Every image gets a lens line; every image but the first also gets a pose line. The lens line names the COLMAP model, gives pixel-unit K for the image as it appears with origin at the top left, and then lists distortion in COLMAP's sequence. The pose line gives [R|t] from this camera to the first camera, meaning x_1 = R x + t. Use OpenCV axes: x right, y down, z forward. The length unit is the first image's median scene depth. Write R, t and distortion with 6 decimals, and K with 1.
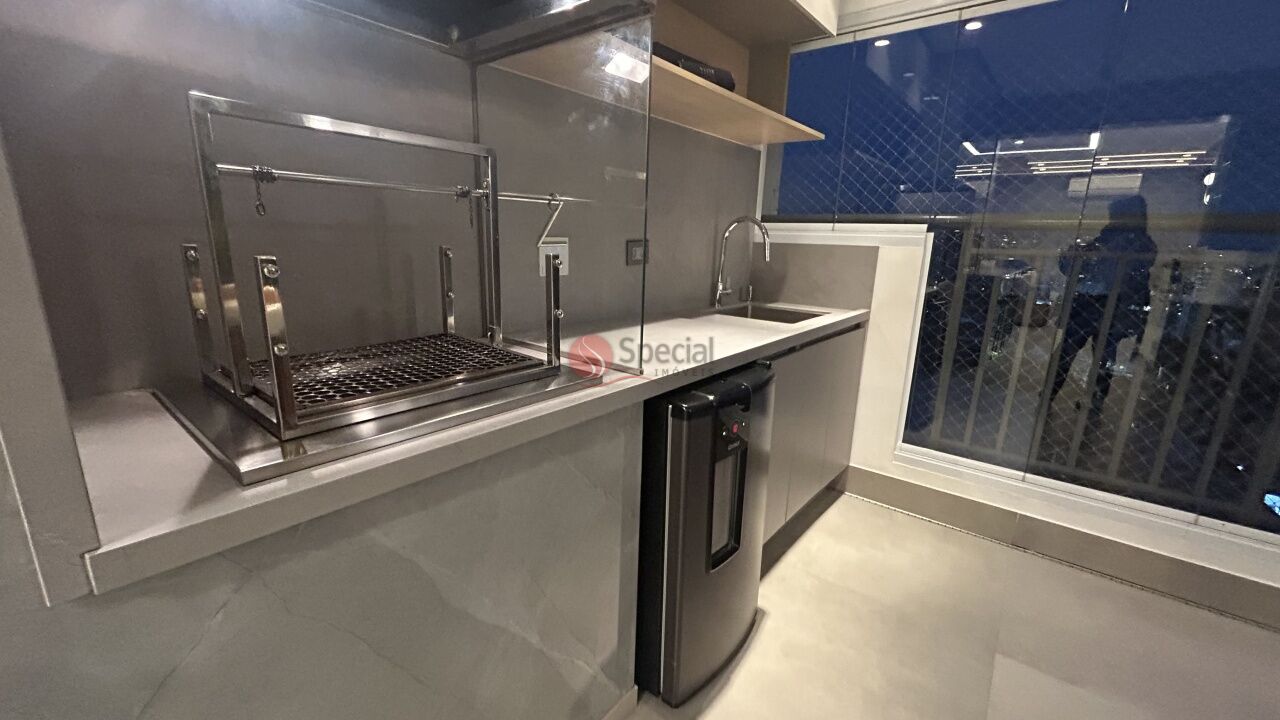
lens RADIAL K [[516.9, 0, 639.1], [0, 516.9, 361.7], [0, 0, 1]] dist [-0.005507, 0.001675]
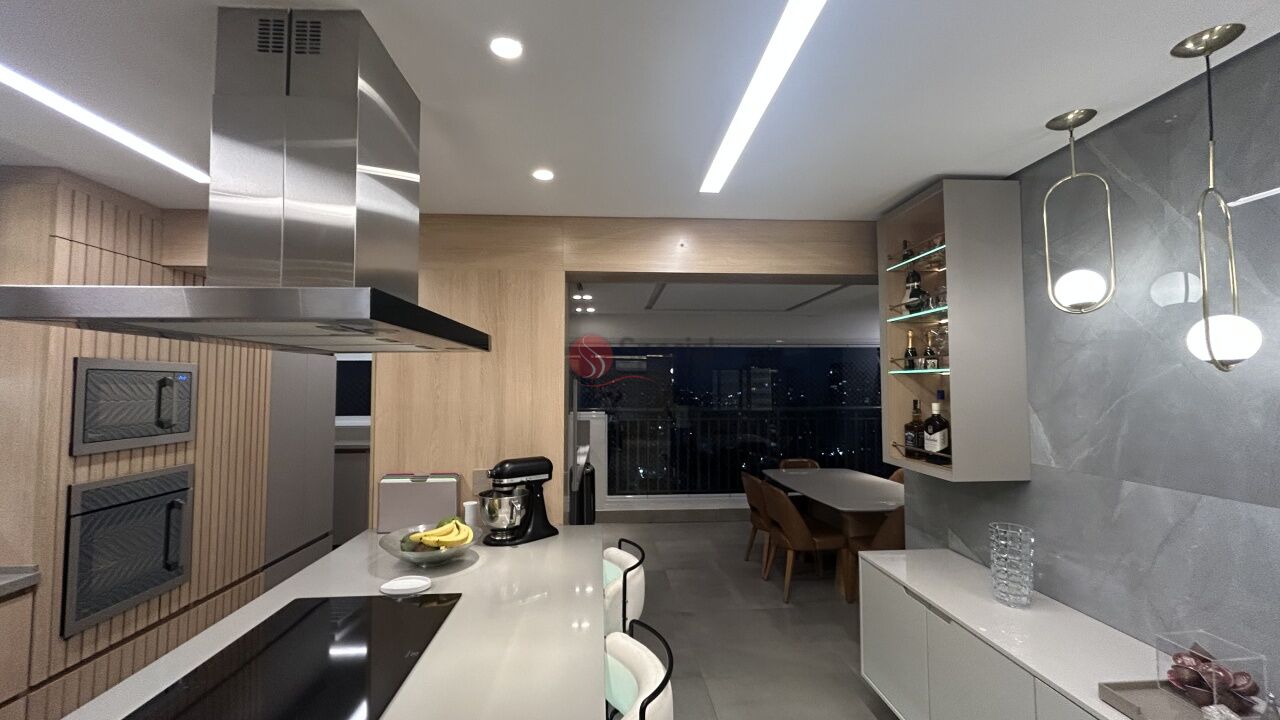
lens RADIAL K [[516.9, 0, 640.8], [0, 516.9, 360.9], [0, 0, 1]] dist [-0.005507, 0.001675]
pose [[0.734077, 0.004908, 0.679049, -1.335106], [0.184167, 0.961057, -0.206038, 0.091810], [-0.653616, 0.276306, 0.704586, -1.311388]]
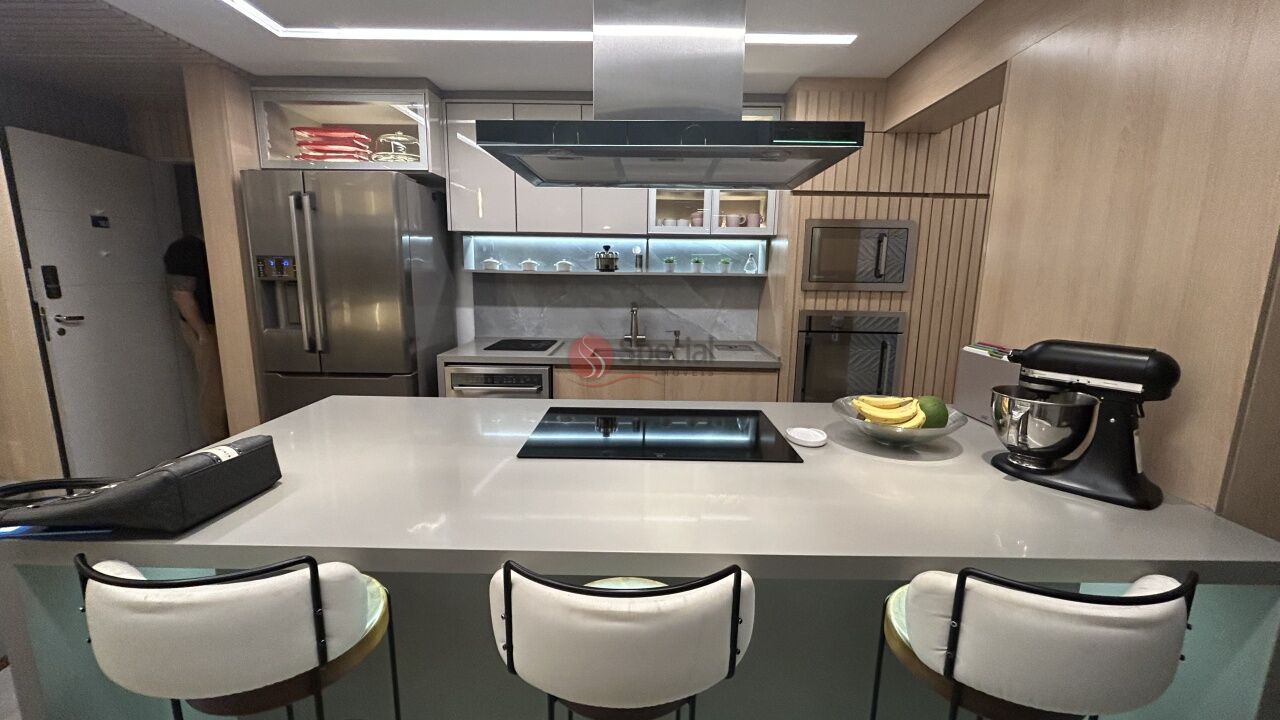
lens RADIAL K [[516.9, 0, 643.4], [0, 516.9, 356.4], [0, 0, 1]] dist [-0.005507, 0.001675]
pose [[0.615702, 0.113899, -0.779704, -0.576284], [-0.186358, 0.982475, -0.003640, 0.132348], [0.765625, 0.147546, 0.626138, -1.047841]]
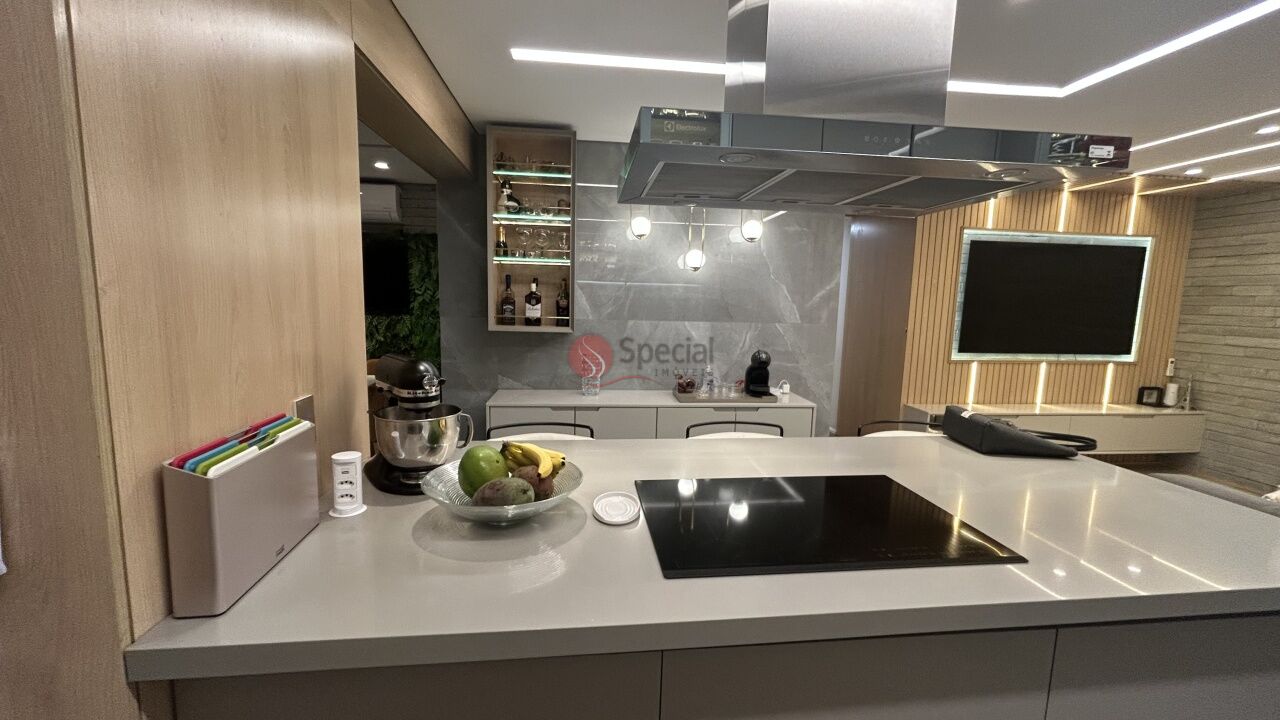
lens RADIAL K [[516.9, 0, 635.4], [0, 516.9, 360.7], [0, 0, 1]] dist [-0.005507, 0.001675]
pose [[-0.707612, -0.132988, 0.693974, -1.475290], [0.125713, 0.942767, 0.308848, -0.170504], [-0.695329, 0.305786, -0.650394, 0.021130]]
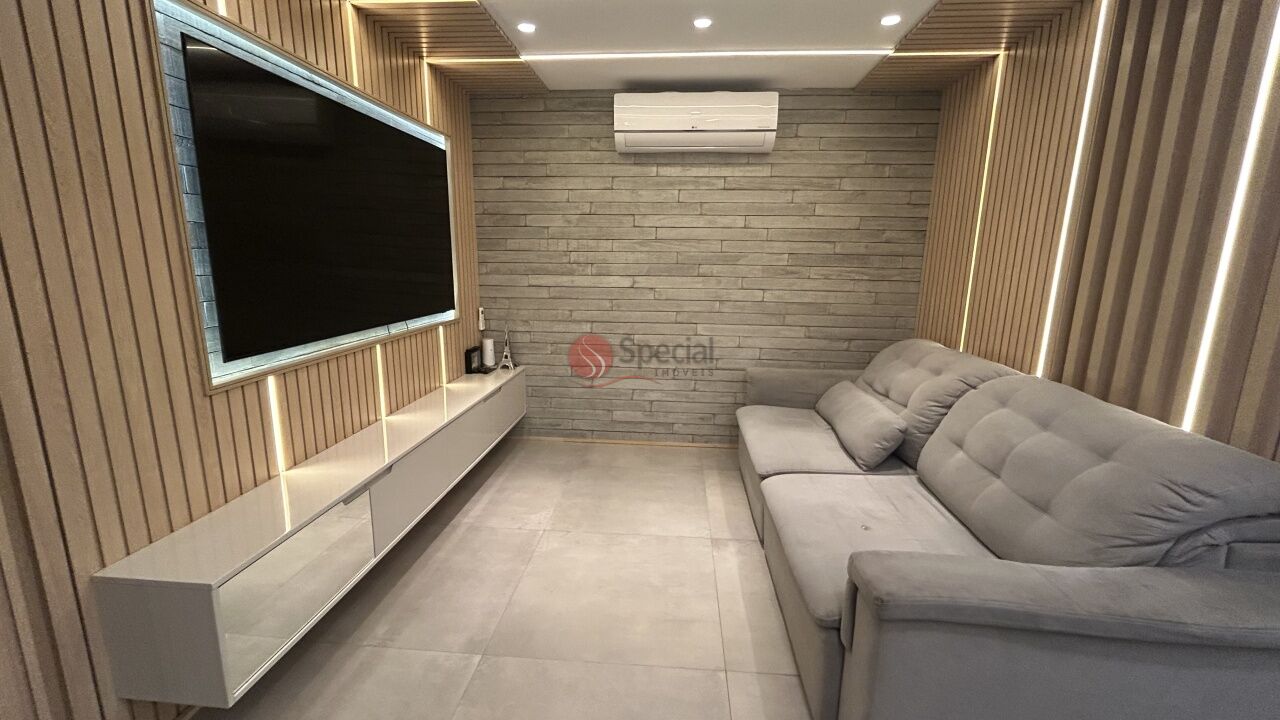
lens RADIAL K [[516.9, 0, 640.8], [0, 516.9, 360.6], [0, 0, 1]] dist [-0.005507, 0.001675]
pose [[-0.824737, 0.074629, -0.560570, -0.993392], [-0.168581, 0.913741, 0.369672, 0.244272], [0.539804, 0.399384, -0.741015, -1.451802]]
